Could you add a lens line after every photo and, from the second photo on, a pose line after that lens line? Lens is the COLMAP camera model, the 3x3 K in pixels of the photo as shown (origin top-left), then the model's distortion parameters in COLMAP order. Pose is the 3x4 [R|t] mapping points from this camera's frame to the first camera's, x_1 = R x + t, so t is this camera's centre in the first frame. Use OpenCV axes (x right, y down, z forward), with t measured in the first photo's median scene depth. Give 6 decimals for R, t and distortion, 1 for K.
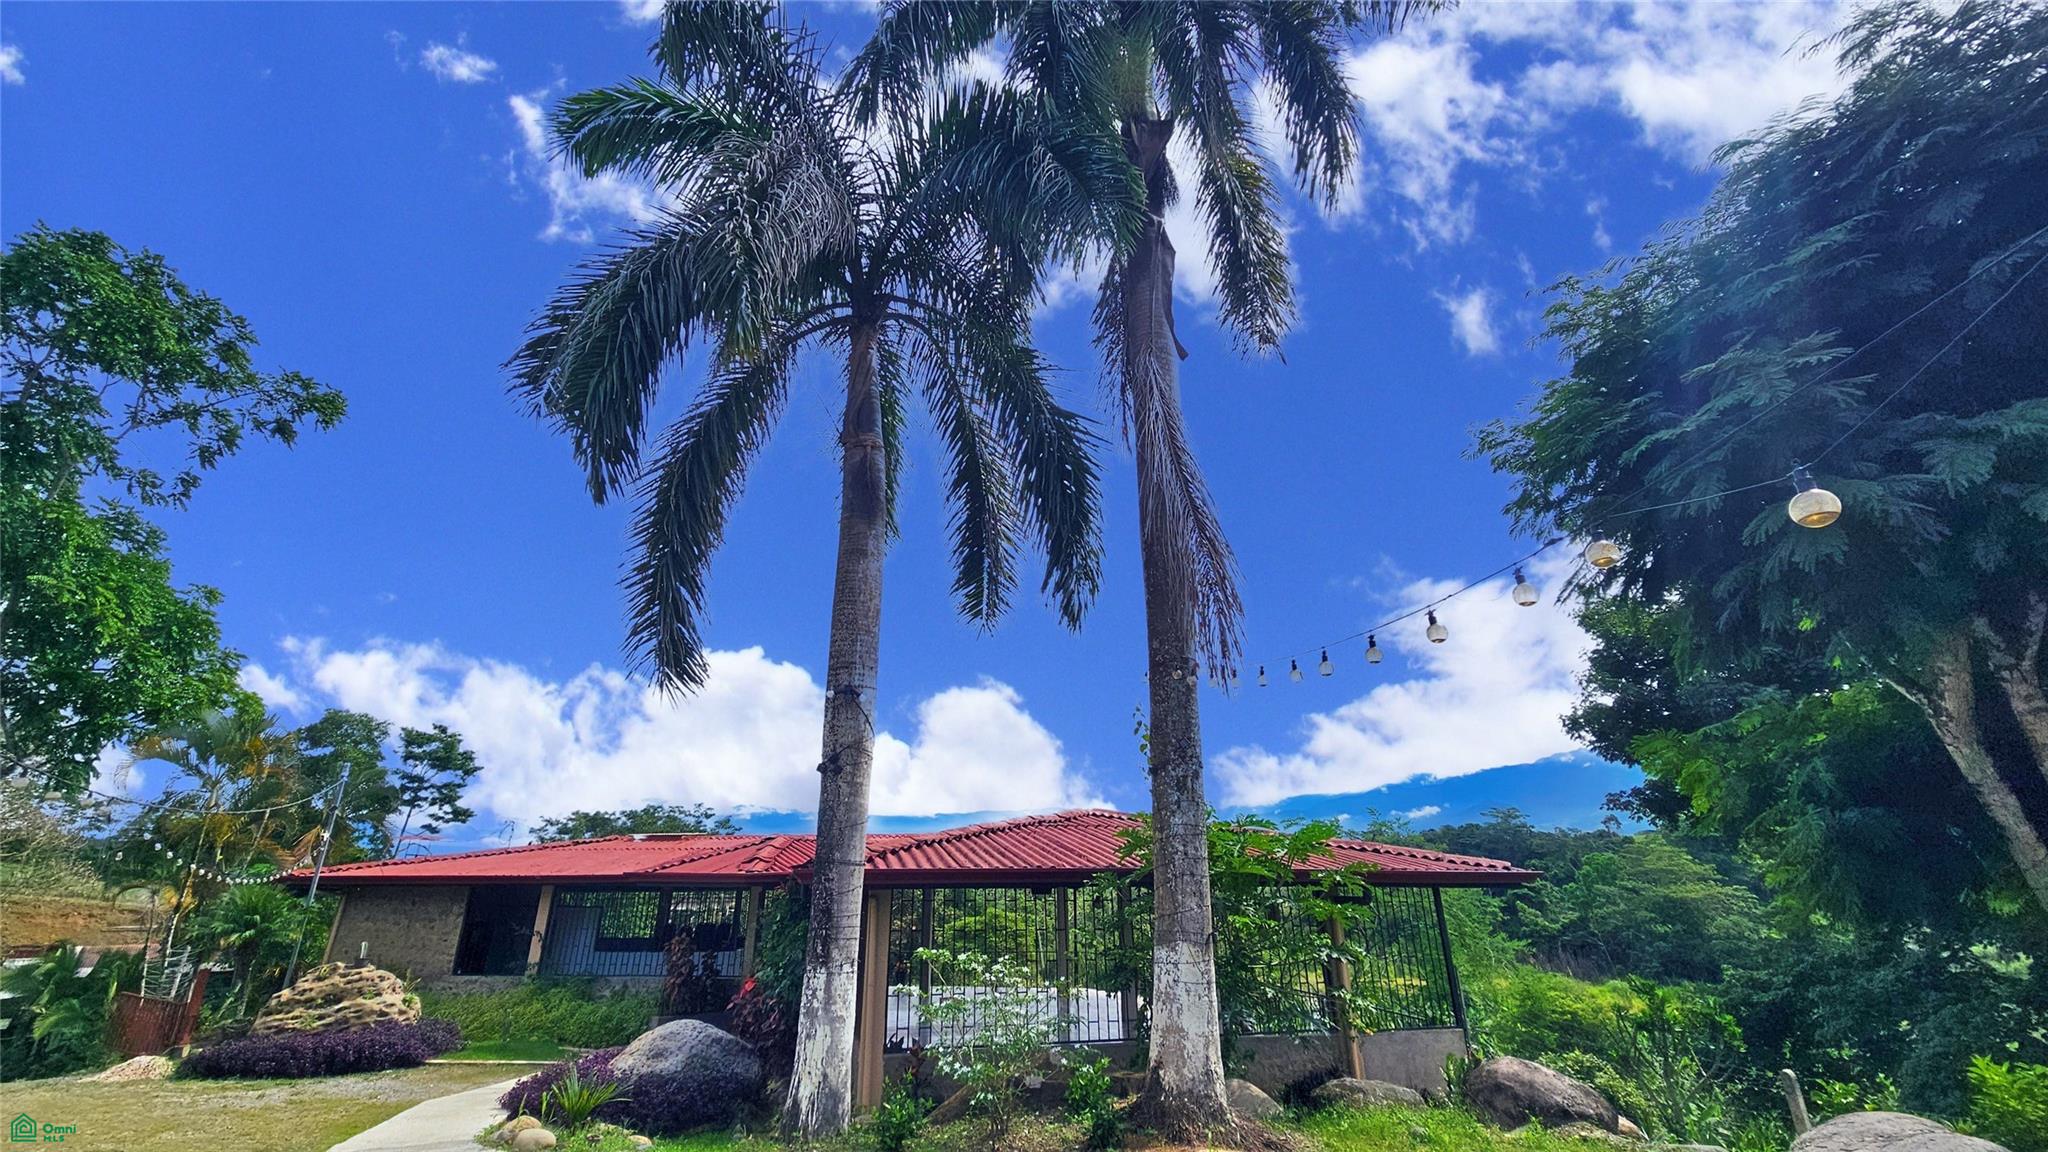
lens RADIAL K [[831.4, 0, 1017.7], [0, 831.4, 551.1], [0, 0, 1]] dist [-0.003362, 0.000059]
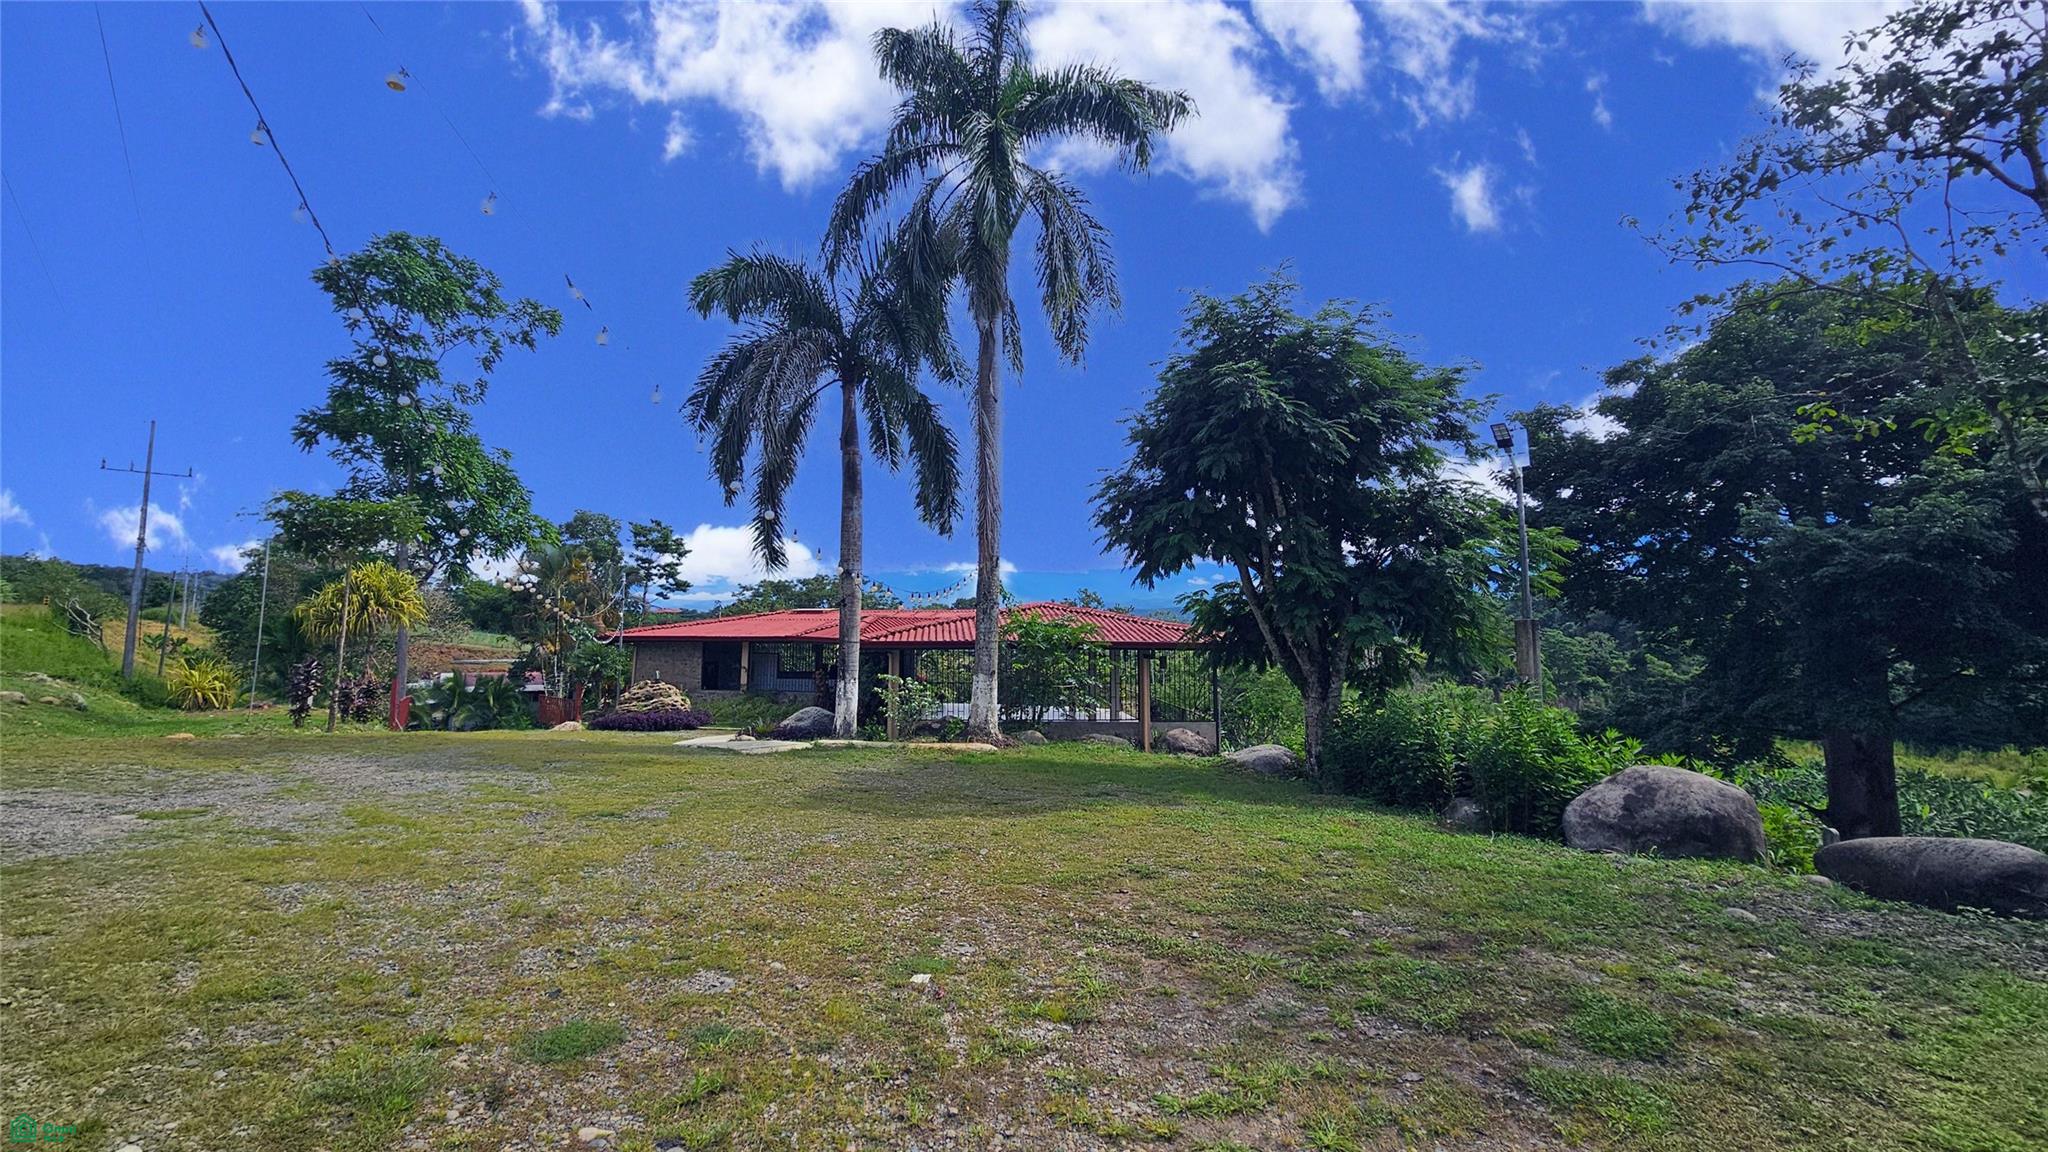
lens RADIAL K [[832.9, 0, 1021.4], [0, 832.9, 540.2], [0, 0, 1]] dist [0.011703, -0.008971]
pose [[0.984742, -0.012515, -0.173569, 0.373490], [0.058655, 0.962915, 0.263353, -0.276036], [0.163837, -0.269515, 0.948957, -0.607633]]
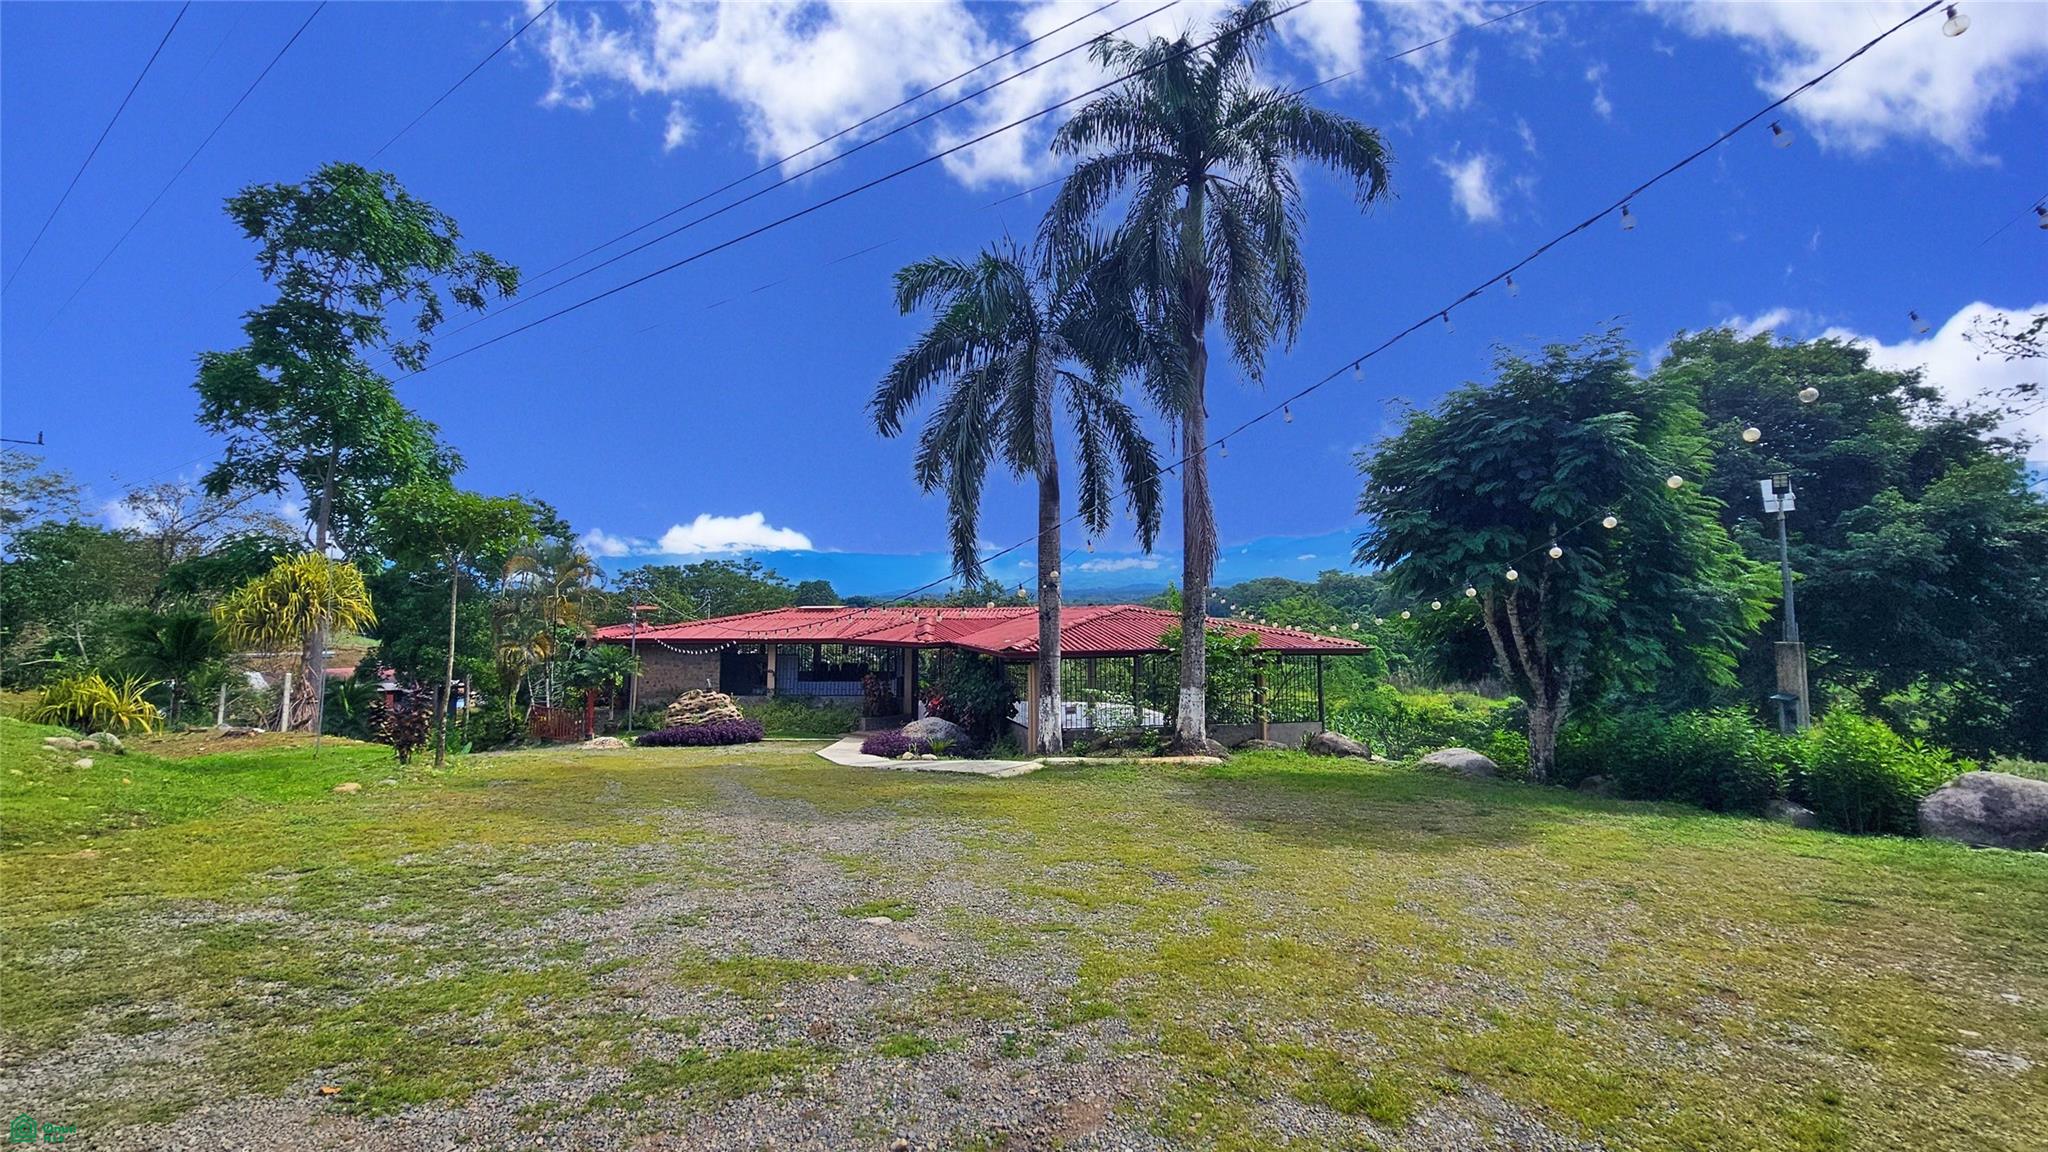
lens RADIAL K [[831.4, 0, 1017.7], [0, 831.4, 551.1], [0, 0, 1]] dist [-0.003362, 0.000059]
pose [[0.999701, 0.005304, 0.023890, -0.191900], [-0.012240, 0.953715, 0.300463, -0.325825], [-0.021191, -0.300665, 0.953494, -0.613565]]
